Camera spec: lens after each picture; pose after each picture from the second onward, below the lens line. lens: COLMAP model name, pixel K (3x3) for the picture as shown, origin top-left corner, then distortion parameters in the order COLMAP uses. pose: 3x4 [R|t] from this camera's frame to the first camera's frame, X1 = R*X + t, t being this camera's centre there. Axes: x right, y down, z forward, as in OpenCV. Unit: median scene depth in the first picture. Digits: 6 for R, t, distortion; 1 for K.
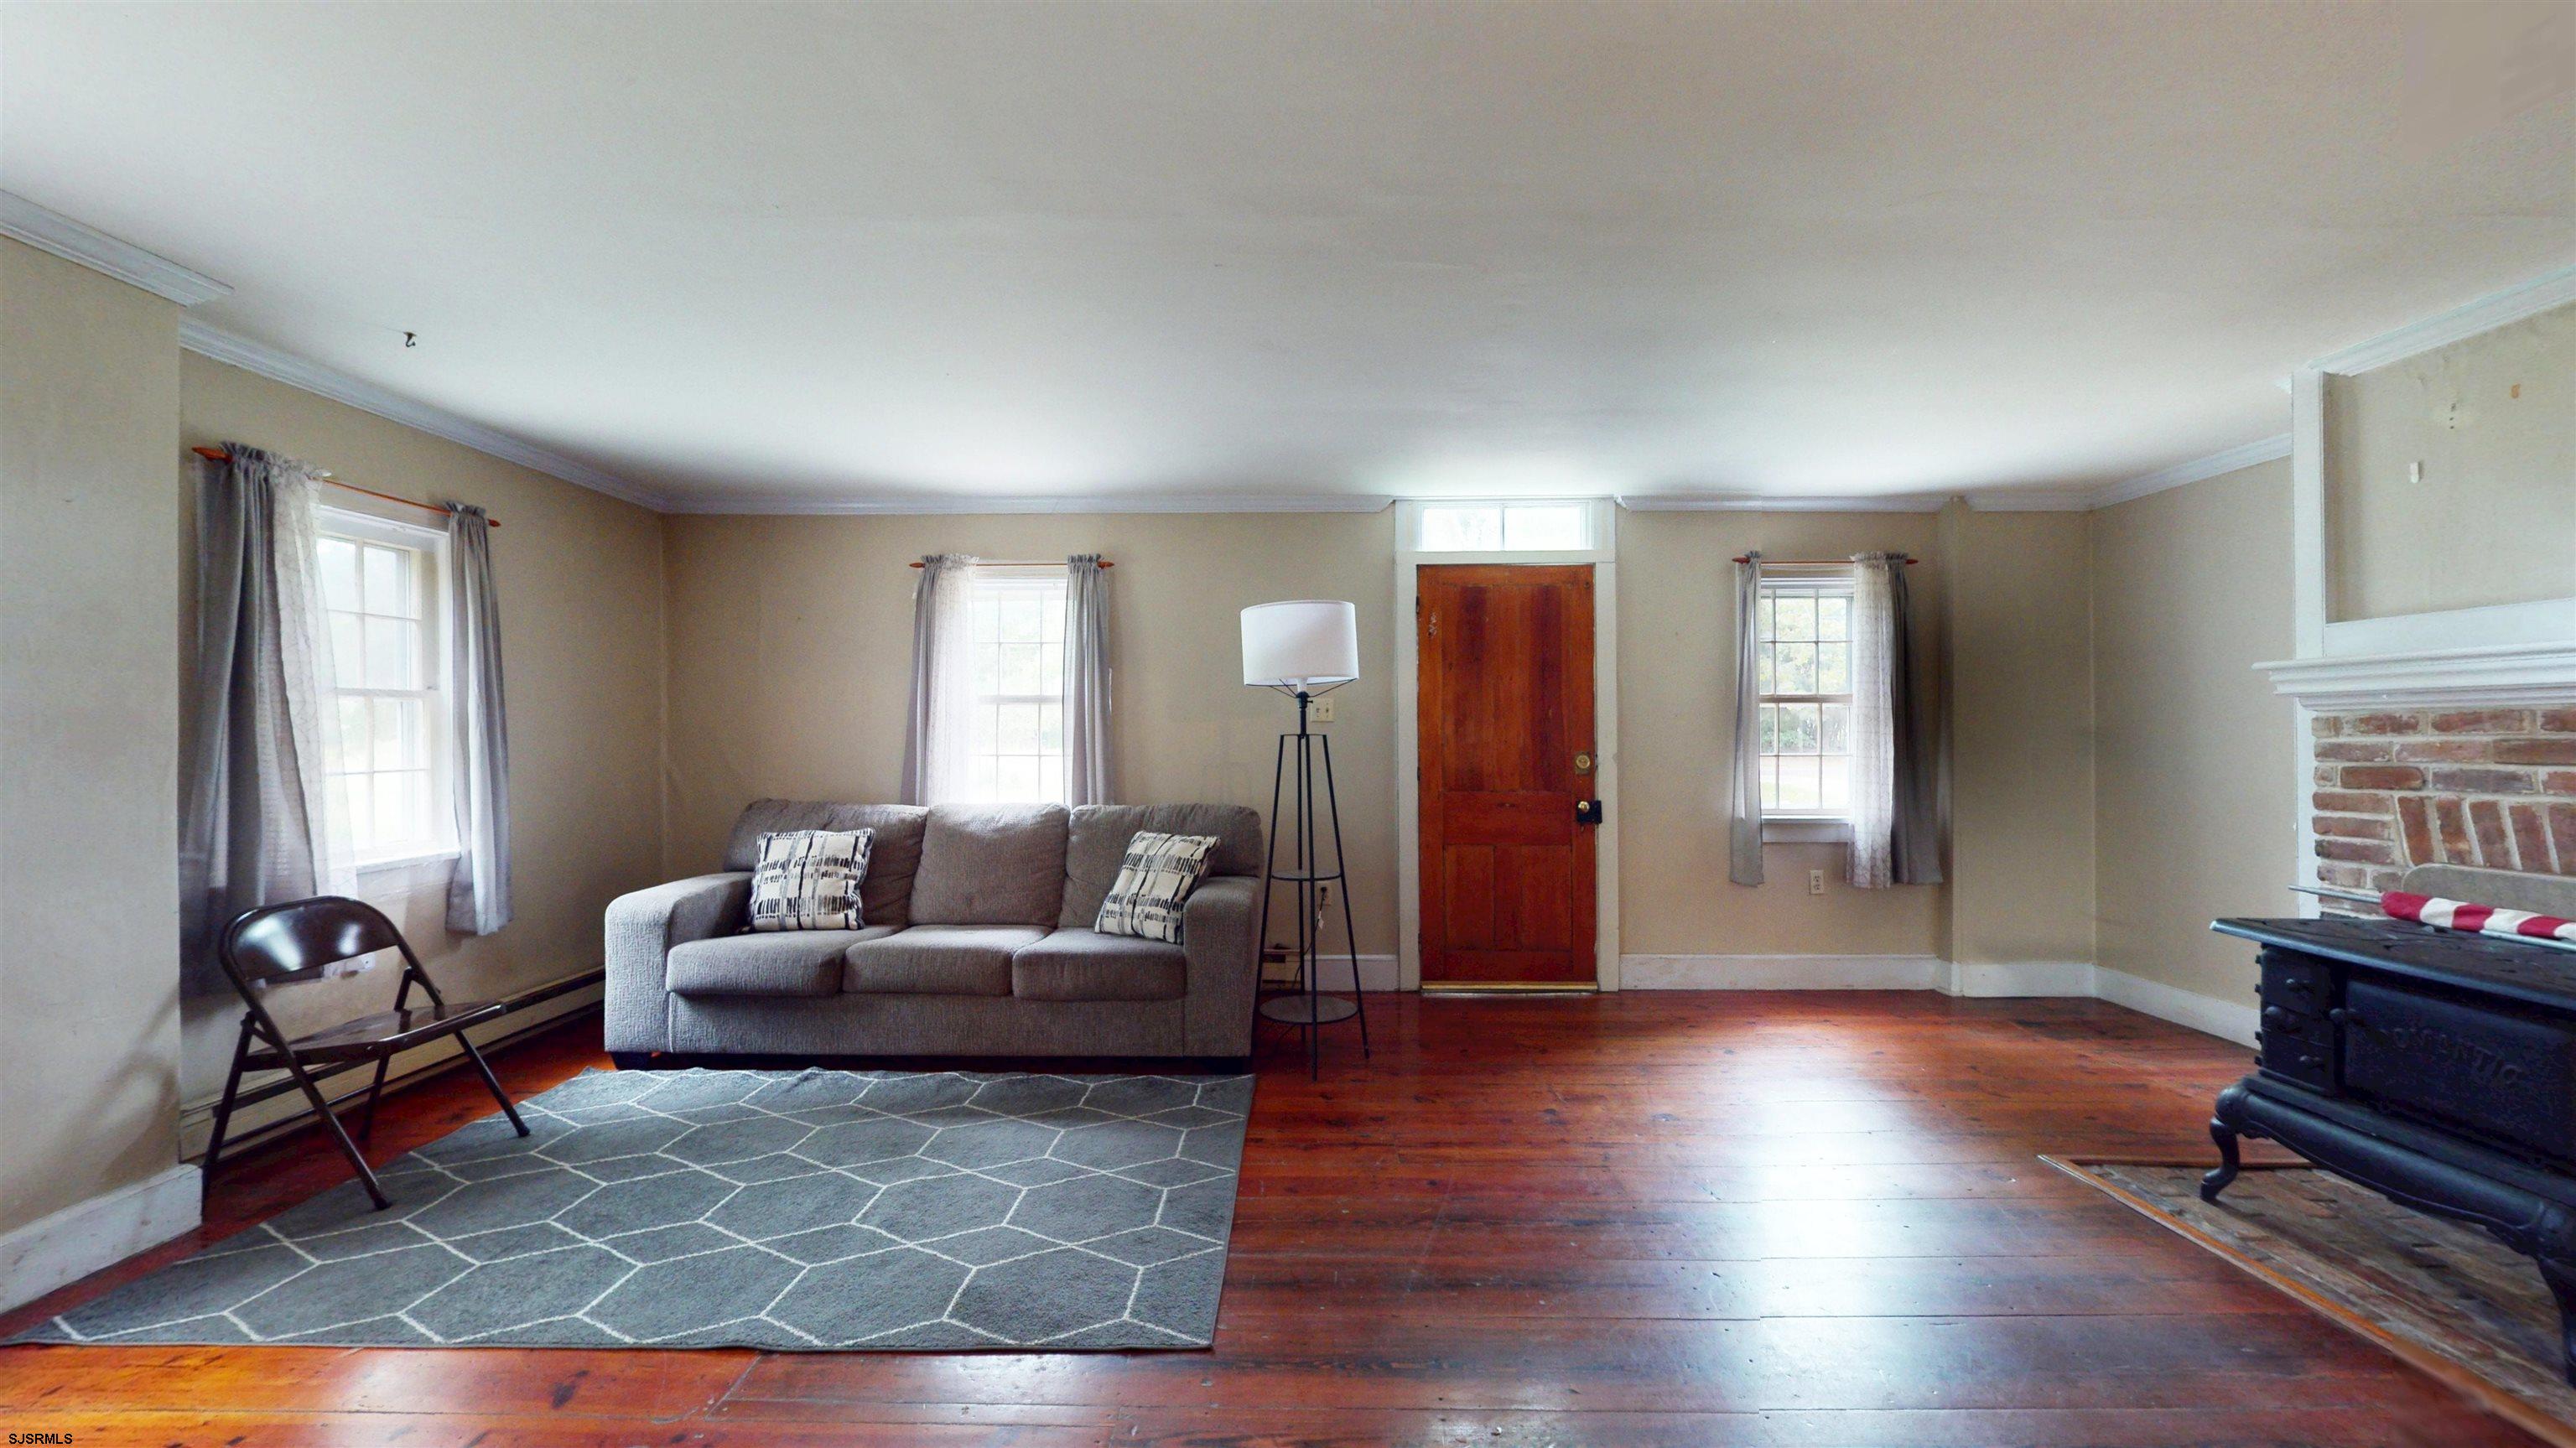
lens RADIAL K [[963.6, 0, 1290.8], [0, 963.6, 716.9], [0, 0, 1]] dist [-0.016844, 0.009767]
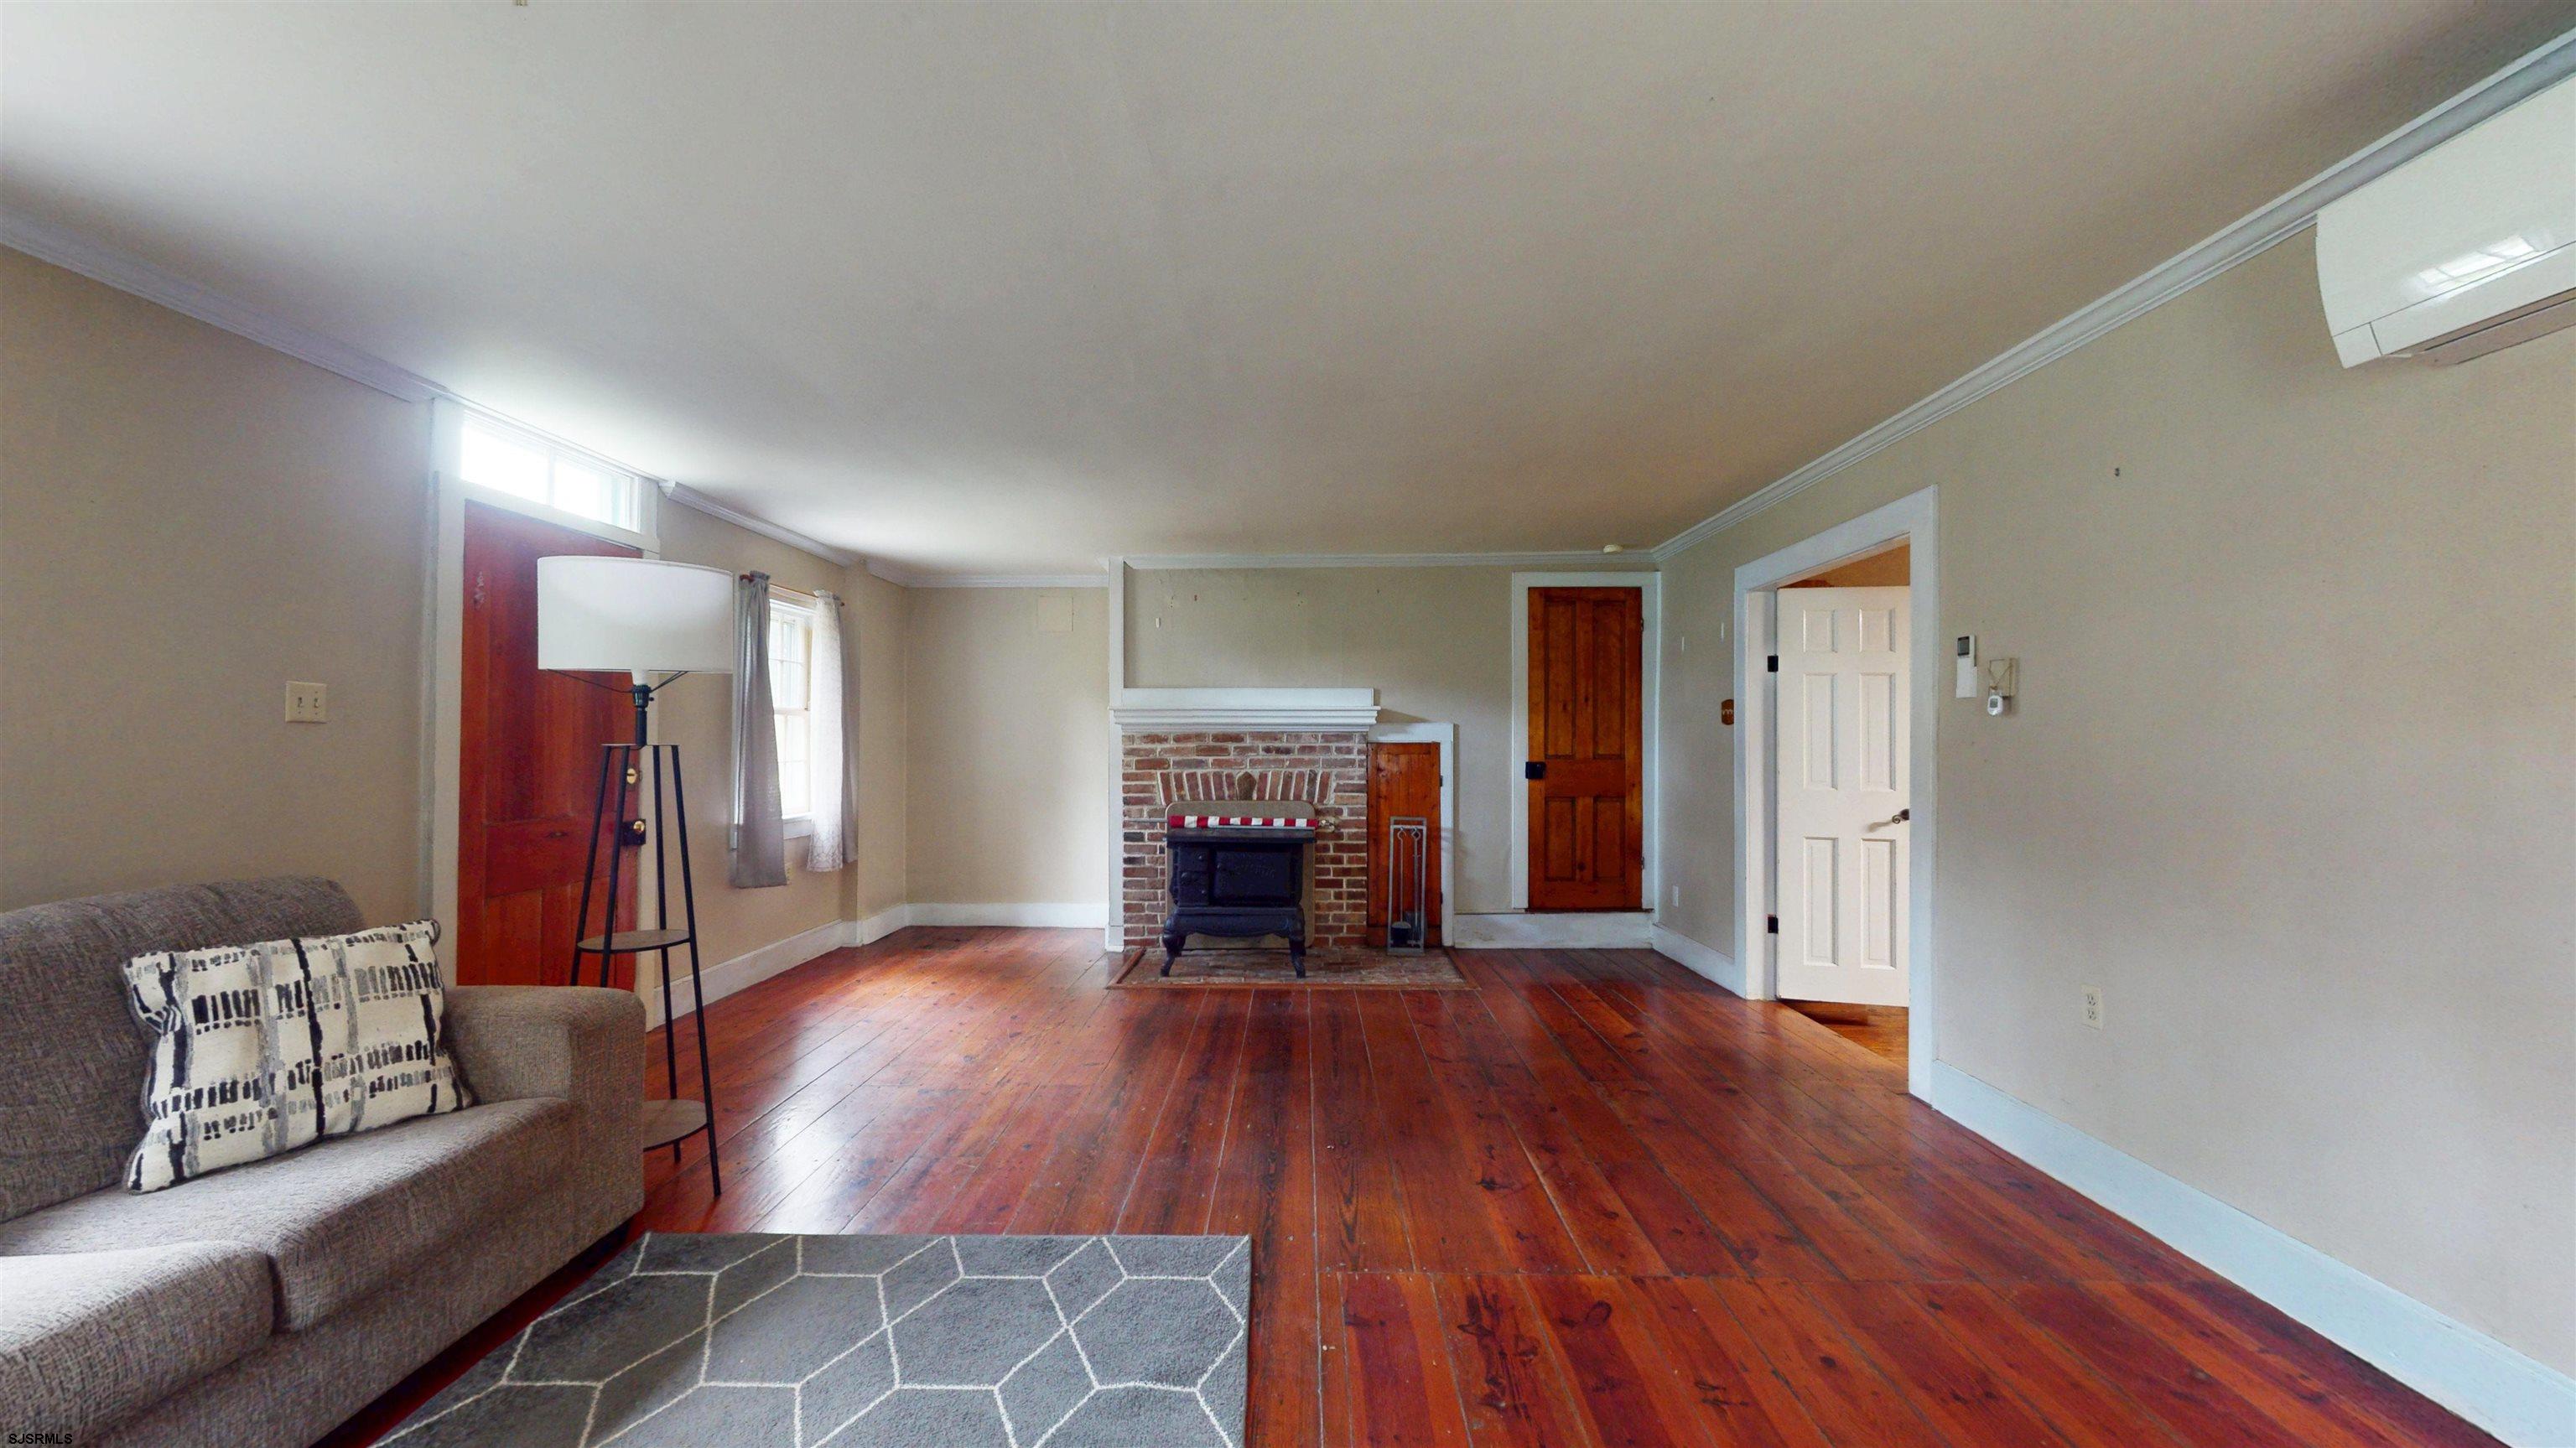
lens RADIAL K [[968.3, 0, 1282.4], [0, 968.3, 728.8], [0, 0, 1]] dist [0.011778, -0.000301]
pose [[-0.012691, 0.014442, 0.999815, -0.745091], [-0.019046, 0.999711, -0.014682, 0.008588], [-0.999738, -0.019229, -0.012412, 0.544974]]
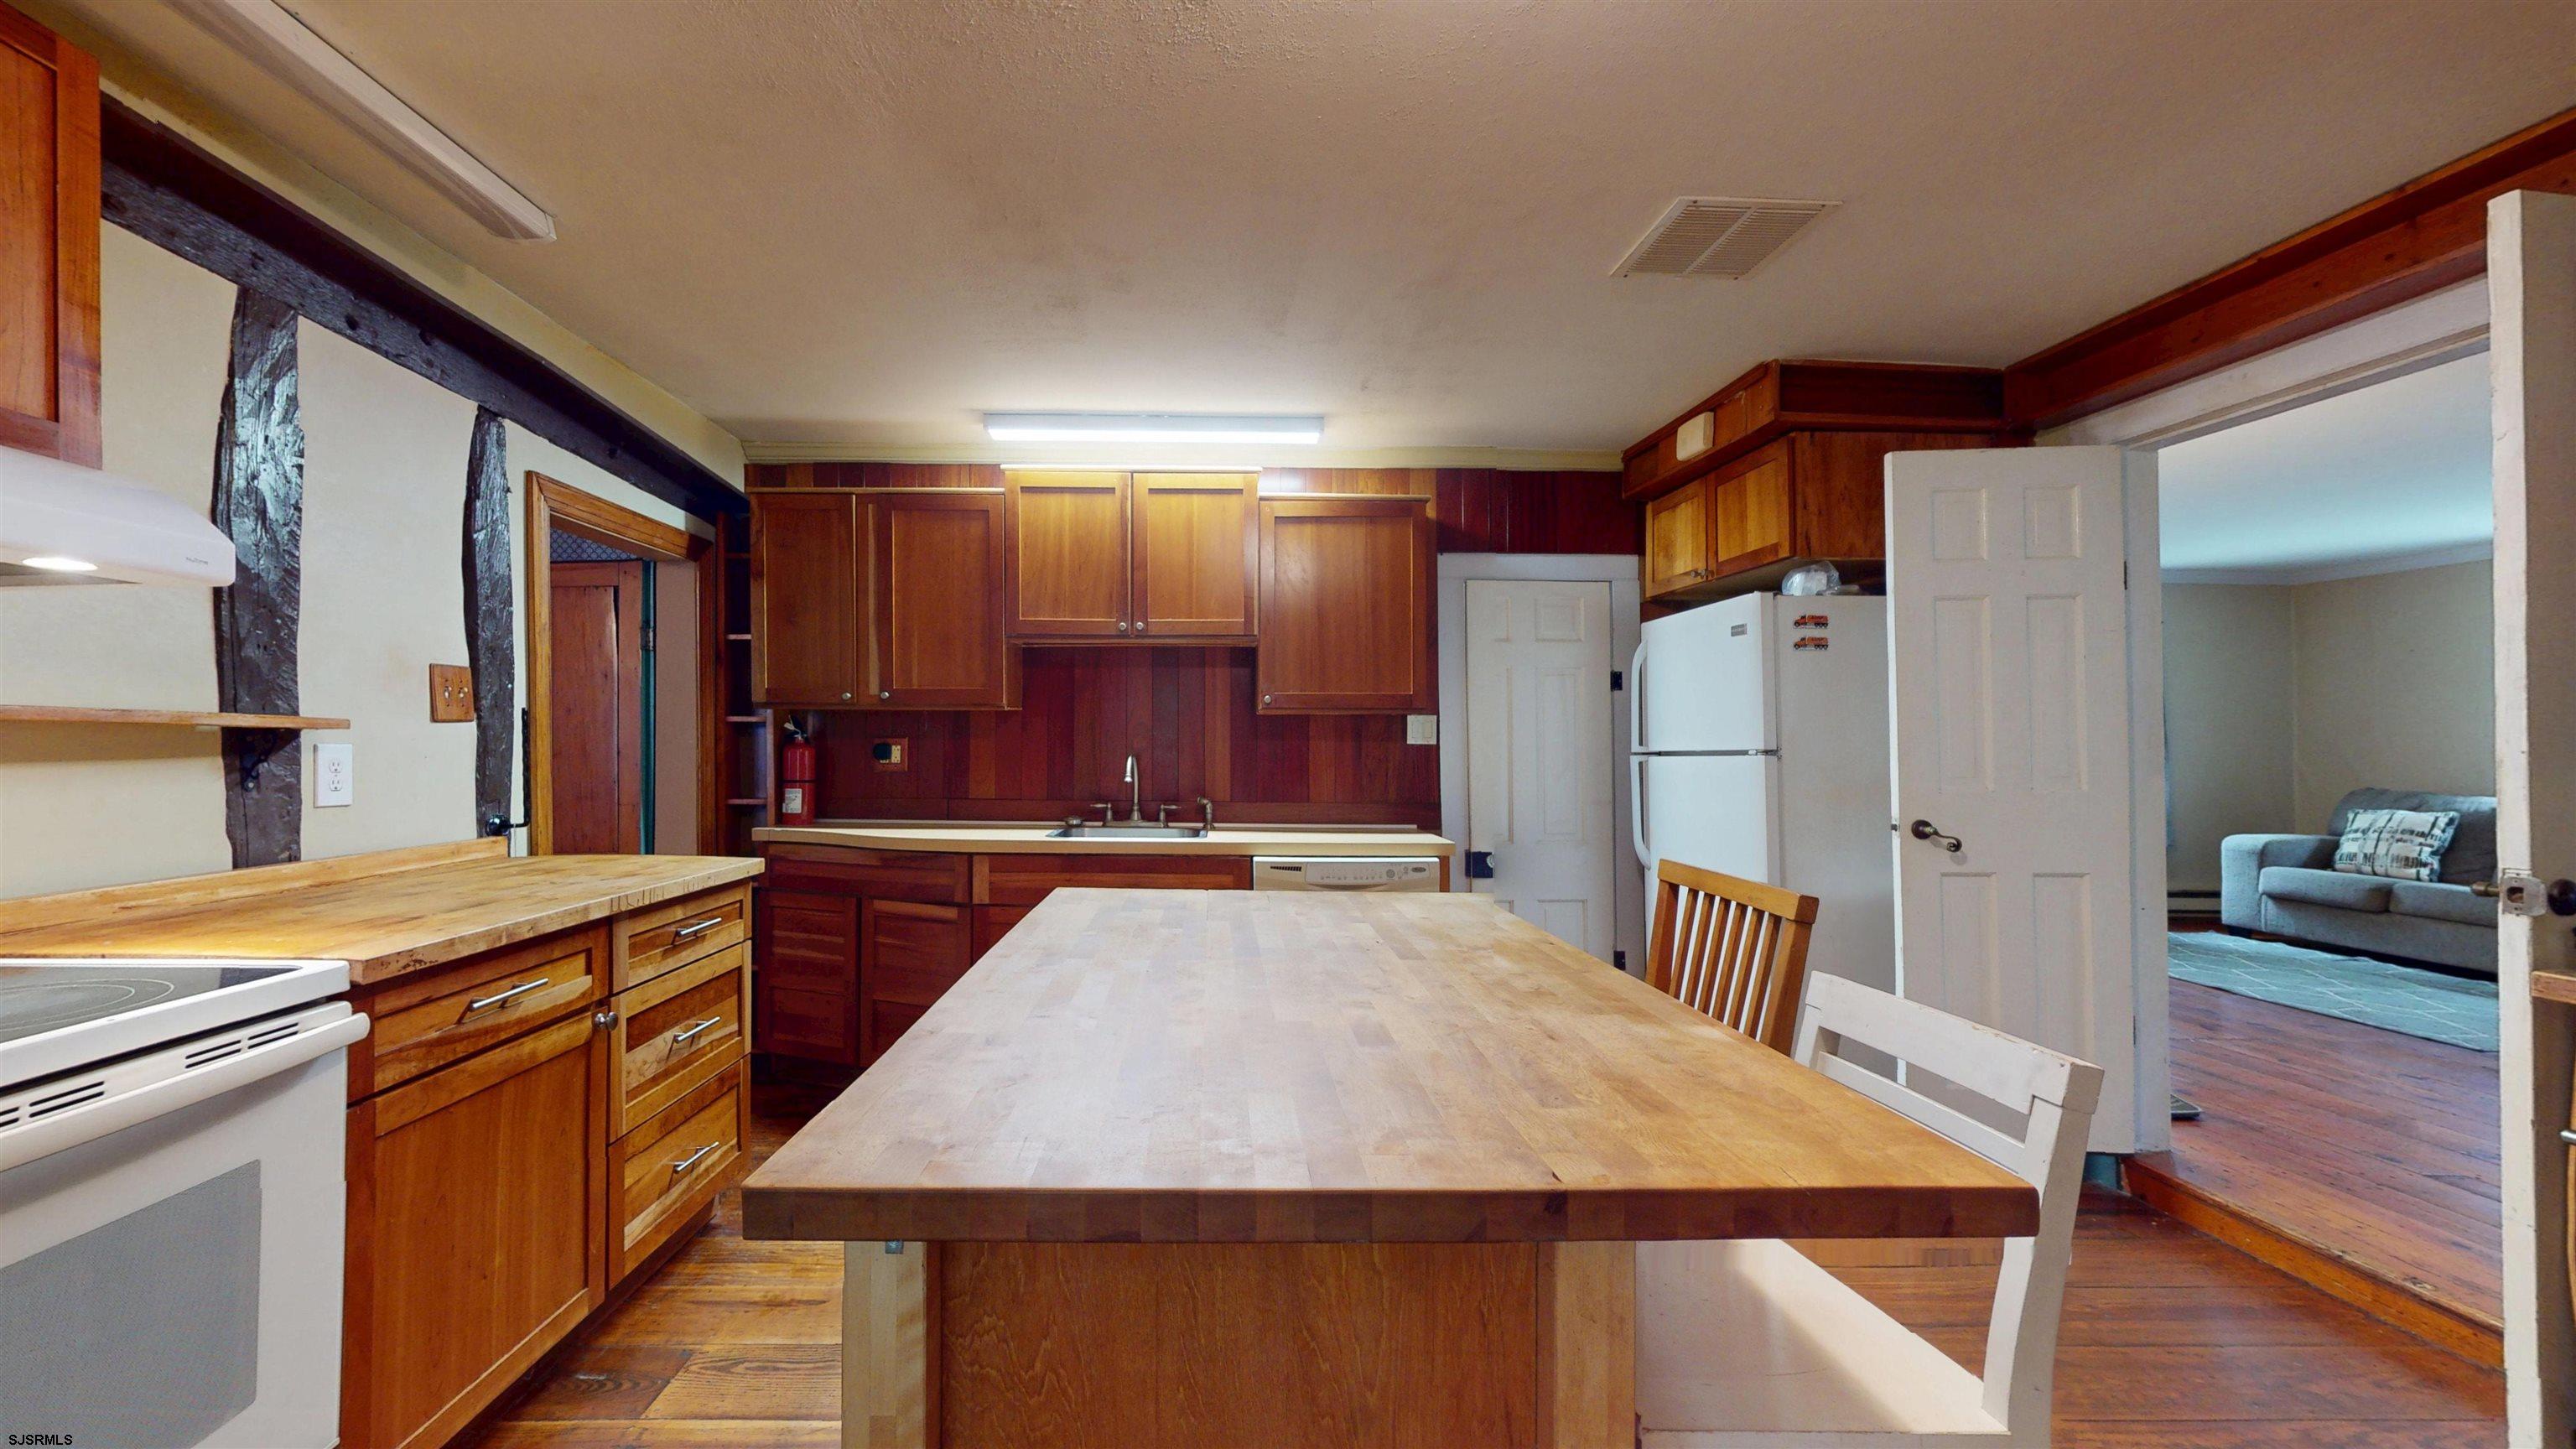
lens RADIAL K [[968.4, 0, 1282.4], [0, 968.4, 729.3], [0, 0, 1]] dist [0.011778, -0.000301]
pose [[0.076327, -0.011769, -0.997013, 0.921520], [0.003863, 0.999926, -0.011508, 0.013242], [0.997075, -0.002973, 0.076367, -0.825681]]
